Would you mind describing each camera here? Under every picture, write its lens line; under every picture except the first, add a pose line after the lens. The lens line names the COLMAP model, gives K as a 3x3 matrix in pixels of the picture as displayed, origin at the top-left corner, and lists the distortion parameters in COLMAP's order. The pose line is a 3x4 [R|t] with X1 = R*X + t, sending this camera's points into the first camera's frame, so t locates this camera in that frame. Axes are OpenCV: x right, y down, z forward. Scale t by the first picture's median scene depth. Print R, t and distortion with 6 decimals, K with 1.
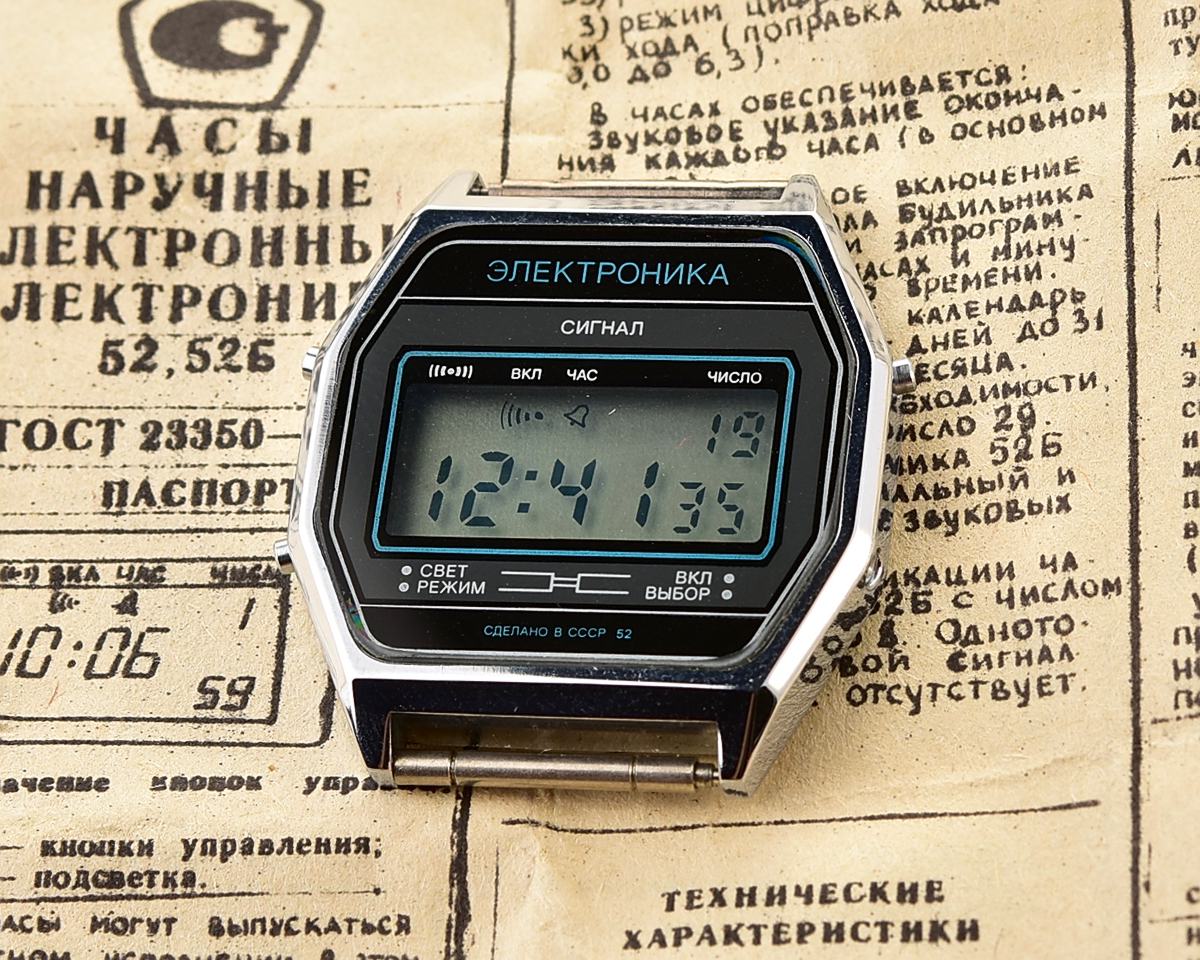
lens RADIAL K [[5753.7, 0, 598.2], [0, 5753.7, 482.1], [0, 0, 1]] dist [-0.265313, 15.798711]
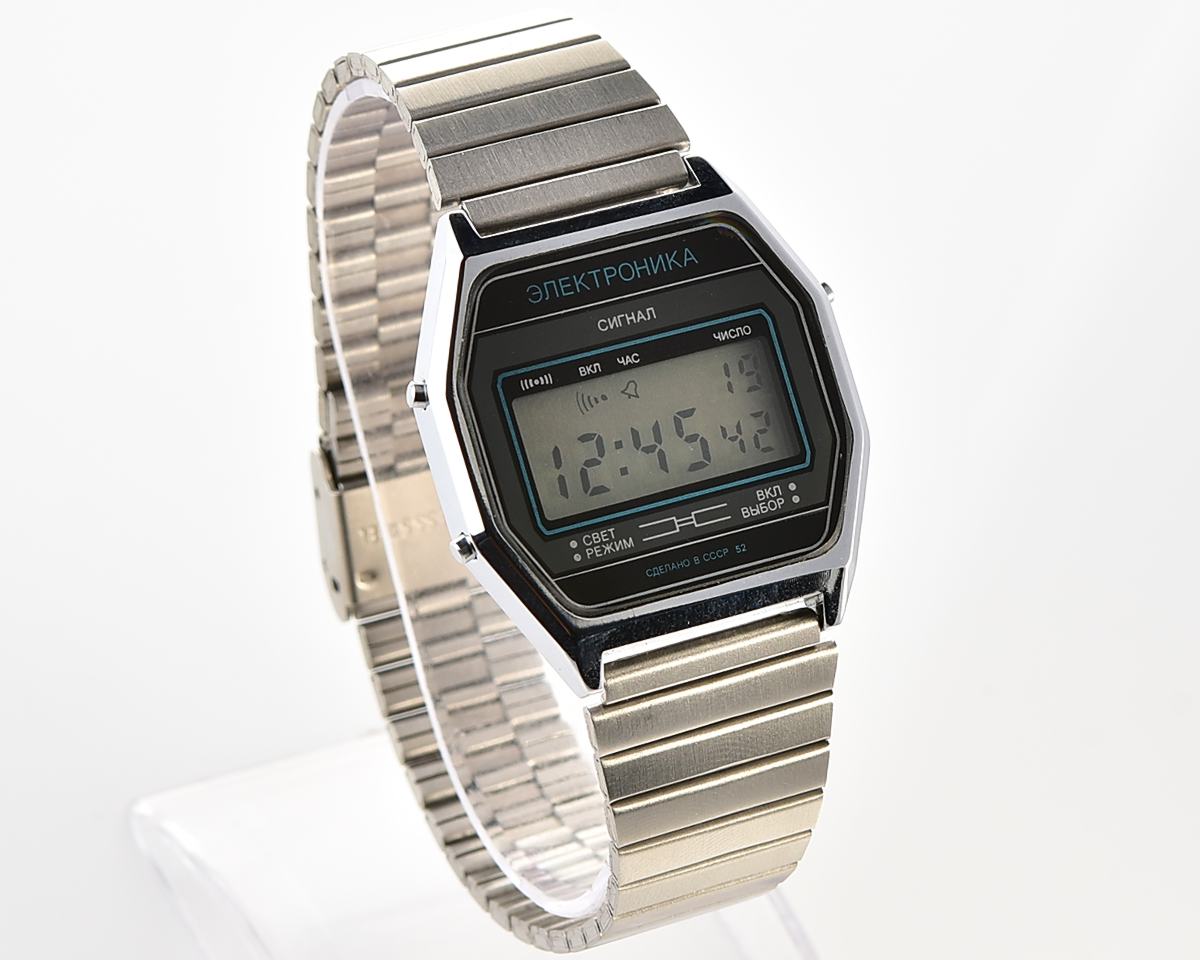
lens RADIAL K [[5753.7, 0, 598.2], [0, 5753.7, 482.1], [0, 0, 1]] dist [-0.265313, 15.798711]
pose [[0.792590, -0.309435, 0.525406, -0.730481], [0.130218, 0.927685, 0.349918, -0.467858], [-0.595689, -0.208924, 0.775568, -0.046880]]
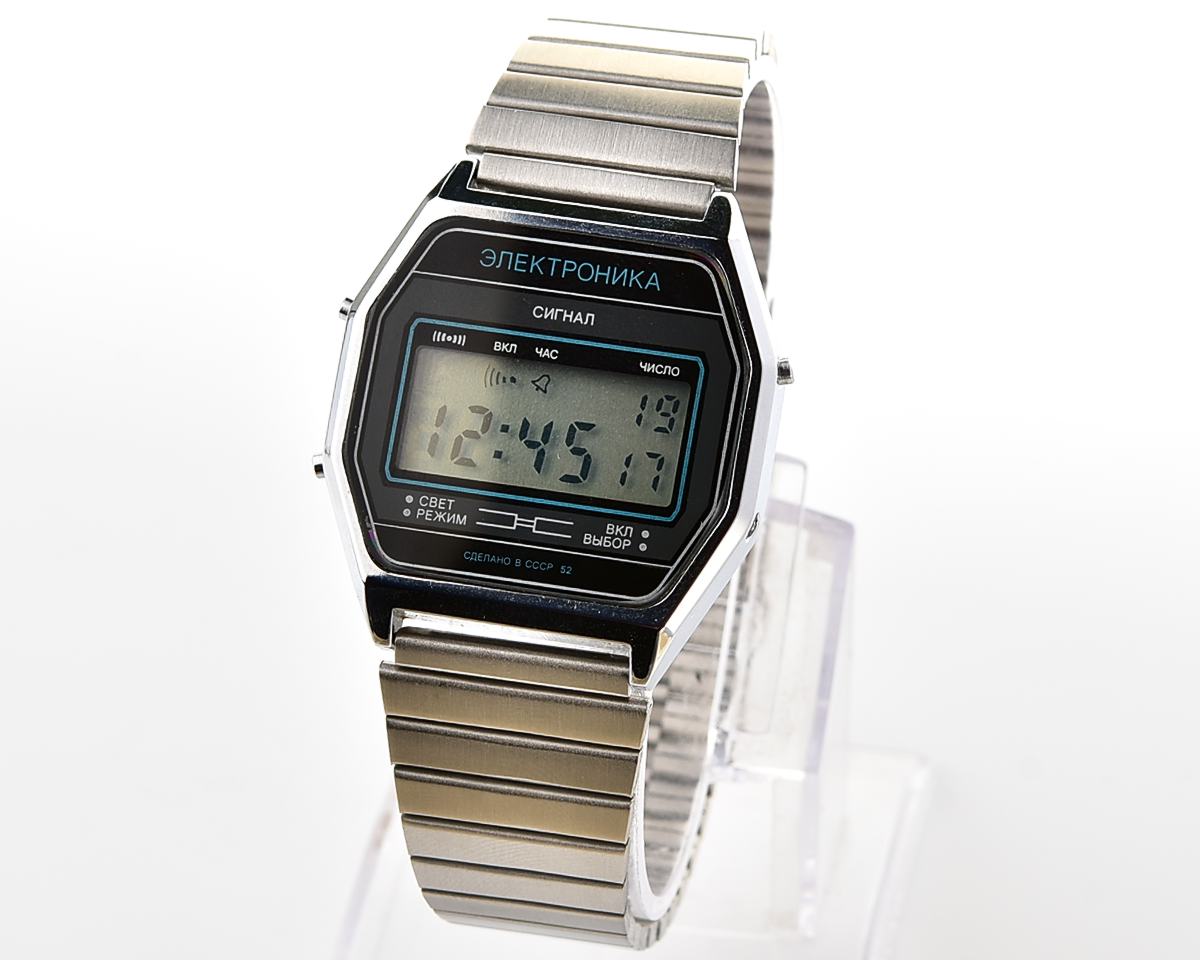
lens RADIAL K [[5753.7, 0, 598.2], [0, 5753.7, 482.1], [0, 0, 1]] dist [-0.265313, 15.798711]
pose [[0.998583, 0.052917, 0.005638, 0.003250], [-0.051955, 0.946486, 0.318535, -0.420803], [0.011520, -0.318377, 0.947894, -0.281685]]
